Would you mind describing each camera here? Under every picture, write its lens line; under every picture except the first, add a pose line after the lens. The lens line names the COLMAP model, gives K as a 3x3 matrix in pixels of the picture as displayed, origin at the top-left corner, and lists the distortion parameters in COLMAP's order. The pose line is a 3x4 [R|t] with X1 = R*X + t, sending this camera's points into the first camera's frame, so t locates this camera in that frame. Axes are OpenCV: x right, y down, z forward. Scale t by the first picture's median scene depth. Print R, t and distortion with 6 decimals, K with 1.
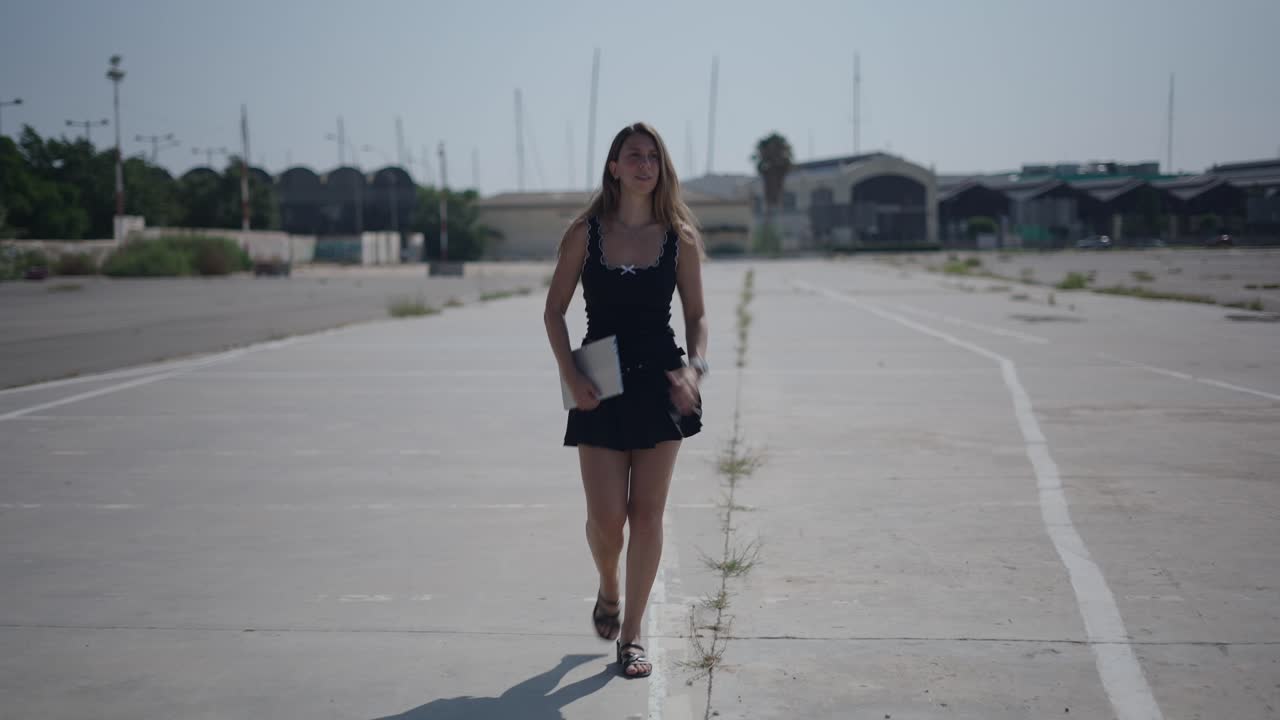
lens RADIAL K [[1825.2, 0, 640.0], [0, 1825.2, 360.0], [0, 0, 1]] dist [-0.039106, 0.088538]
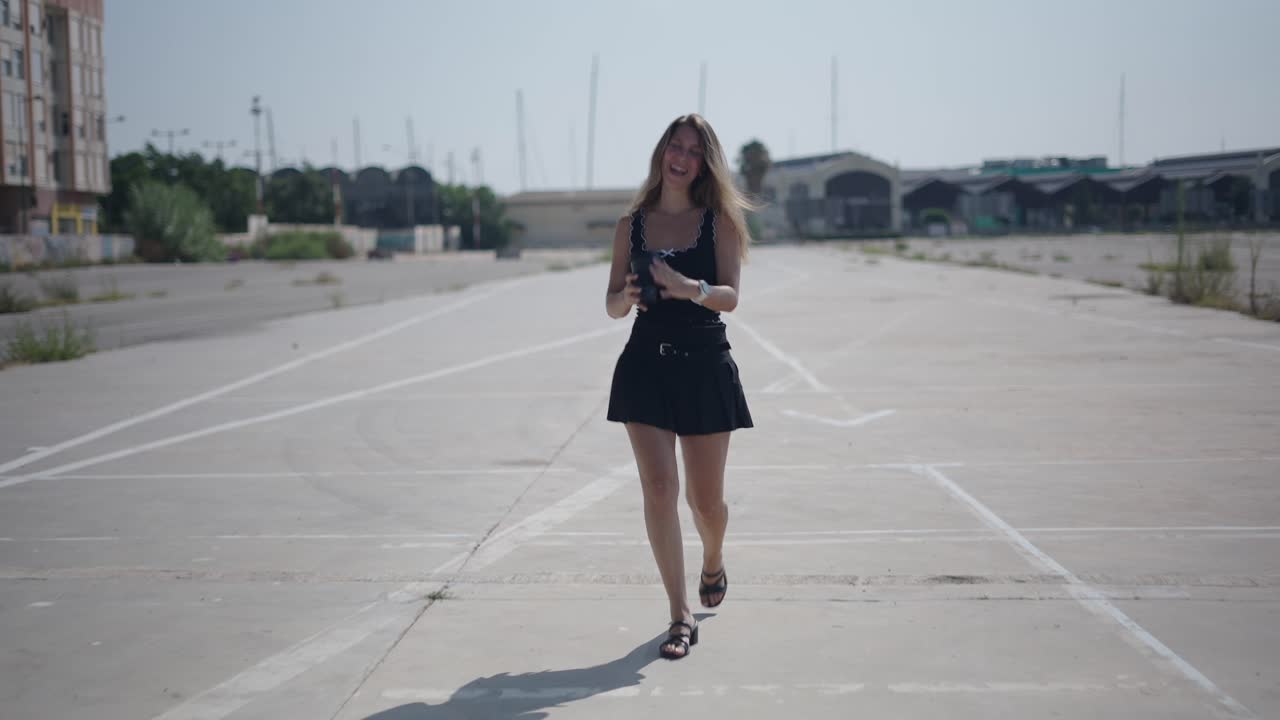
lens RADIAL K [[1821.6, 0, 640.0], [0, 1821.6, 360.0], [0, 0, 1]] dist [-0.026387, 0.043867]
pose [[0.999962, -0.007116, 0.005035, -0.006251], [0.007087, 0.999958, 0.005732, 0.009428], [-0.005075, -0.005696, 0.999971, -0.152649]]
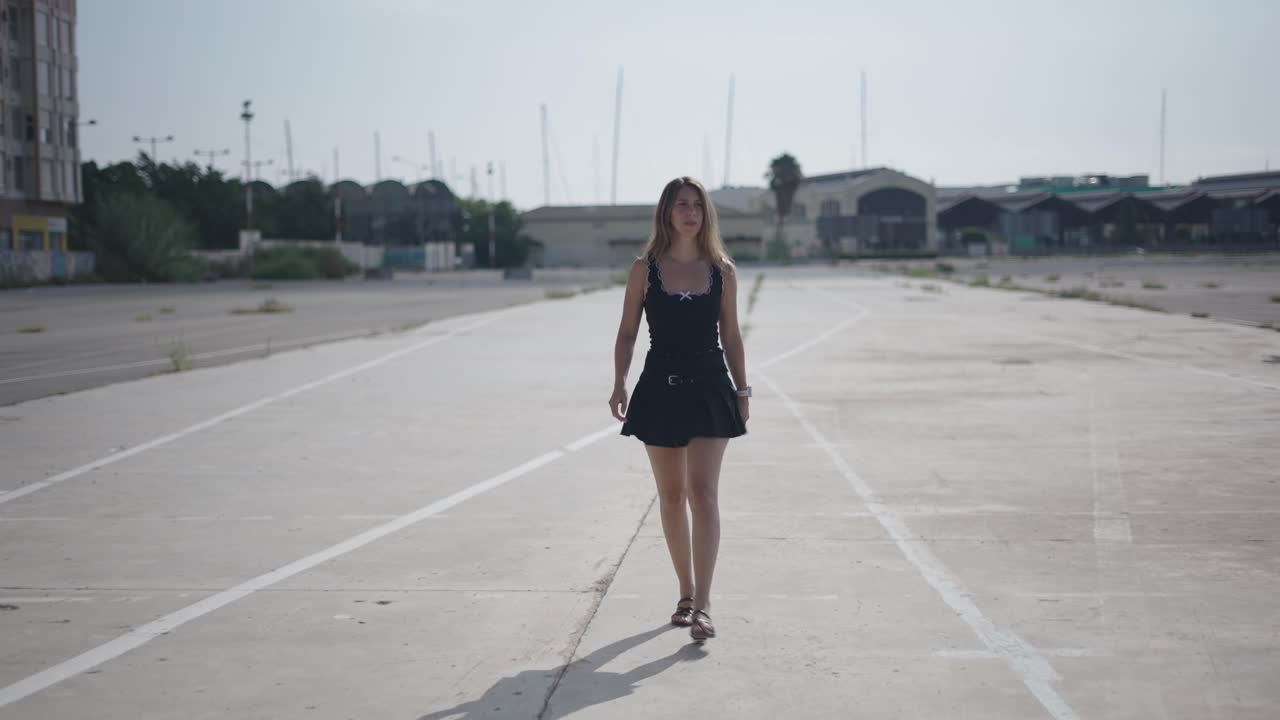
lens RADIAL K [[1821.6, 0, 640.0], [0, 1821.6, 360.0], [0, 0, 1]] dist [-0.026387, 0.043867]
pose [[0.999959, 0.000463, -0.009054, -0.004790], [-0.000495, 0.999994, -0.003525, 0.005763], [0.009053, 0.003530, 0.999953, -0.102750]]
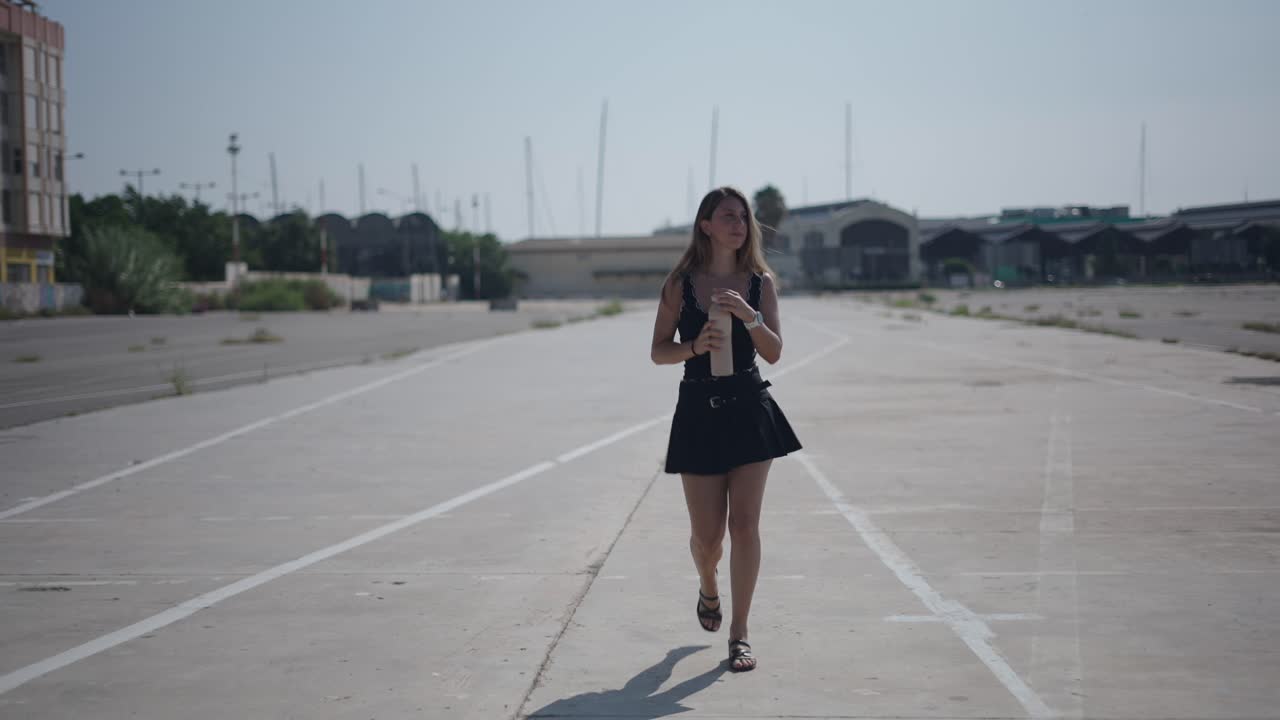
lens RADIAL K [[1821.6, 0, 640.0], [0, 1821.6, 360.0], [0, 0, 1]] dist [-0.026387, 0.043867]
pose [[0.999997, -0.002599, -0.000423, -0.004809], [0.002590, 0.999772, -0.021179, 0.006272], [0.000478, 0.021178, 0.999776, -0.106416]]
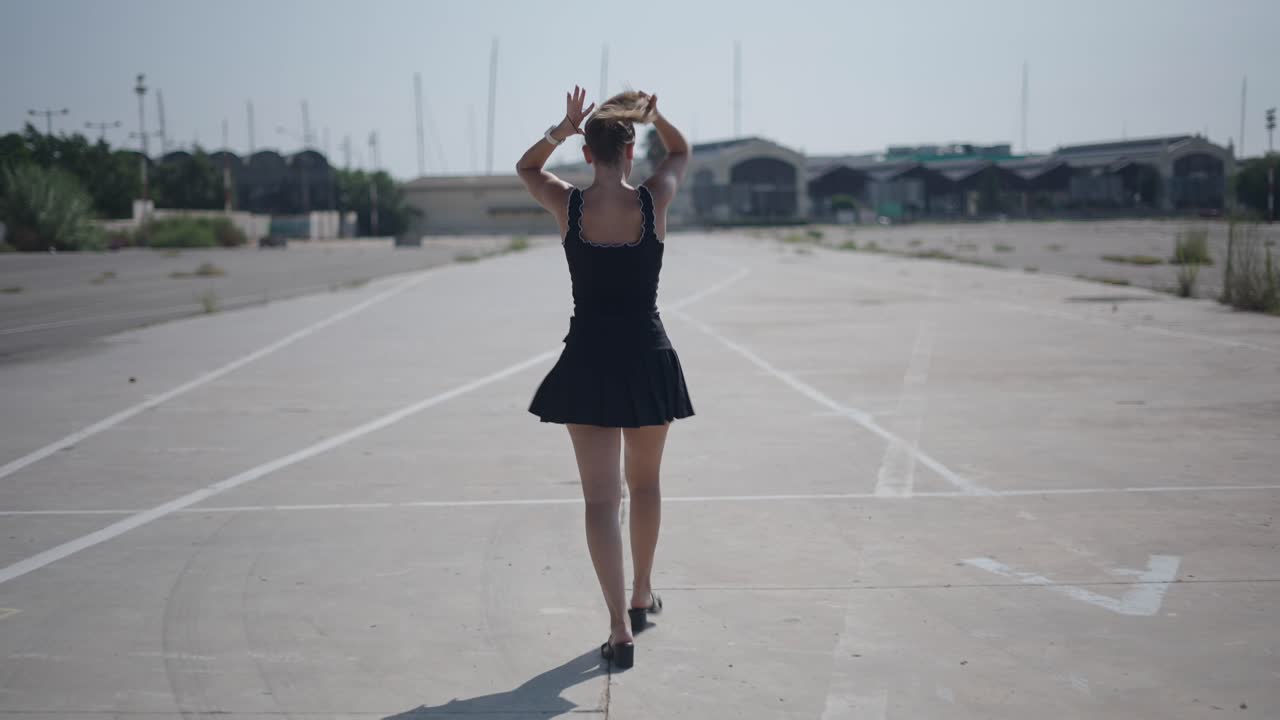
lens RADIAL K [[1821.9, 0, 623.0], [0, 1821.9, 359.2], [0, 0, 1]] dist [-0.019125, -0.008884]
pose [[0.998640, -0.008170, 0.051493, -0.008767], [0.007502, 0.999885, 0.013153, 0.007592], [-0.051594, -0.012748, 0.998587, -0.127553]]
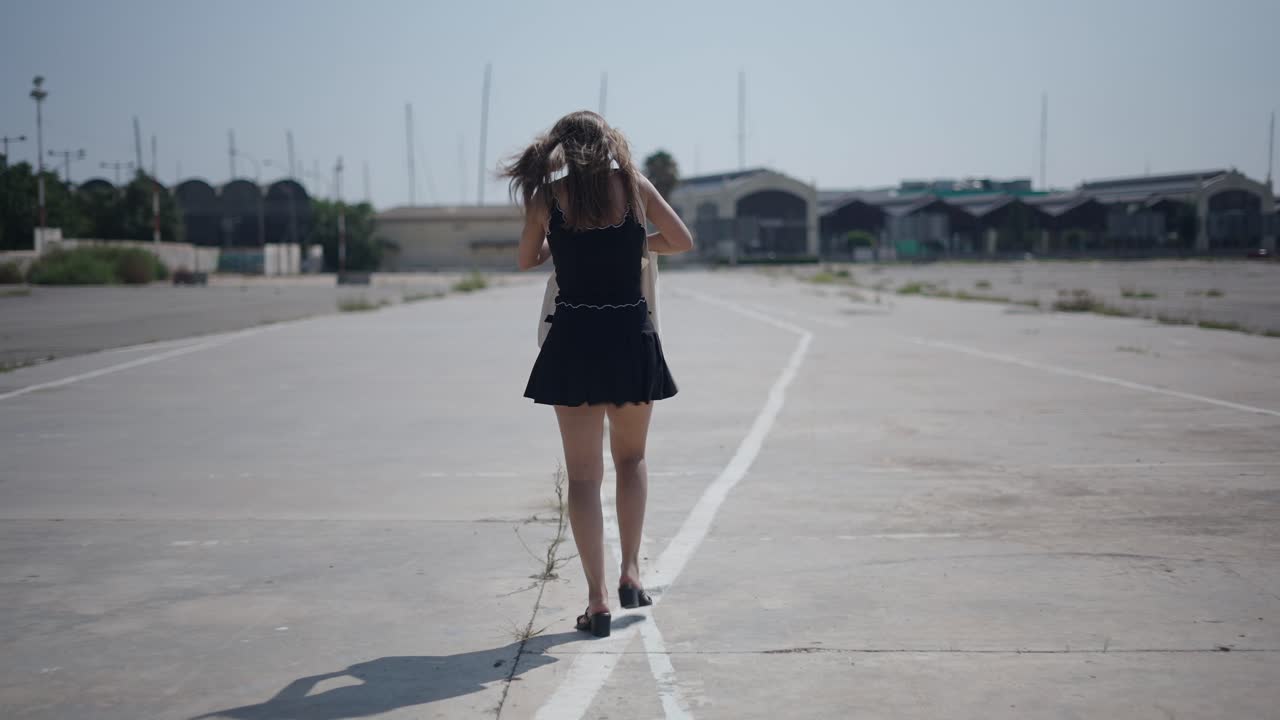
lens RADIAL K [[1825.2, 0, 640.0], [0, 1825.2, 360.0], [0, 0, 1]] dist [-0.039106, 0.088538]
pose [[0.998155, -0.000762, 0.060710, -0.001321], [0.001197, 0.999974, -0.007136, 0.002597], [-0.060703, 0.007196, 0.998130, -0.034594]]
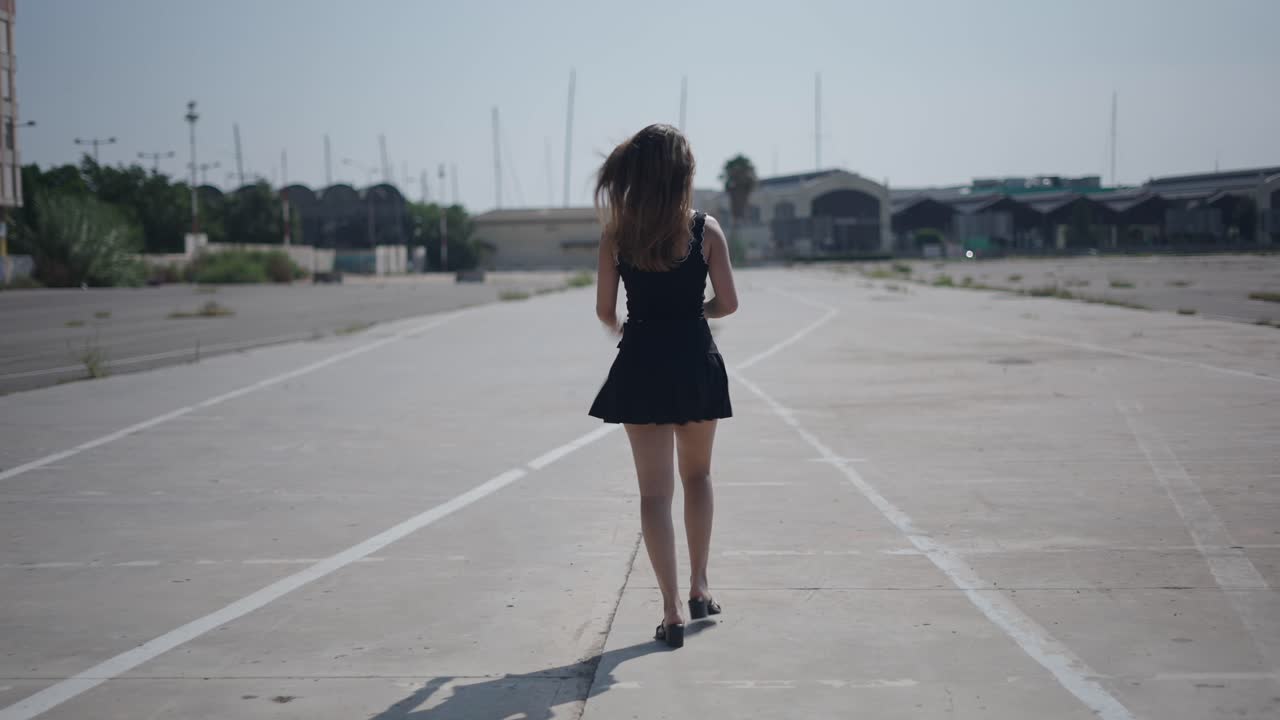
lens RADIAL K [[1821.6, 0, 640.0], [0, 1821.6, 360.0], [0, 0, 1]] dist [-0.026387, 0.043867]
pose [[0.999842, -0.005841, 0.016785, -0.005428], [0.005938, 0.999966, -0.005692, 0.005825], [-0.016751, 0.005791, 0.999843, -0.094235]]
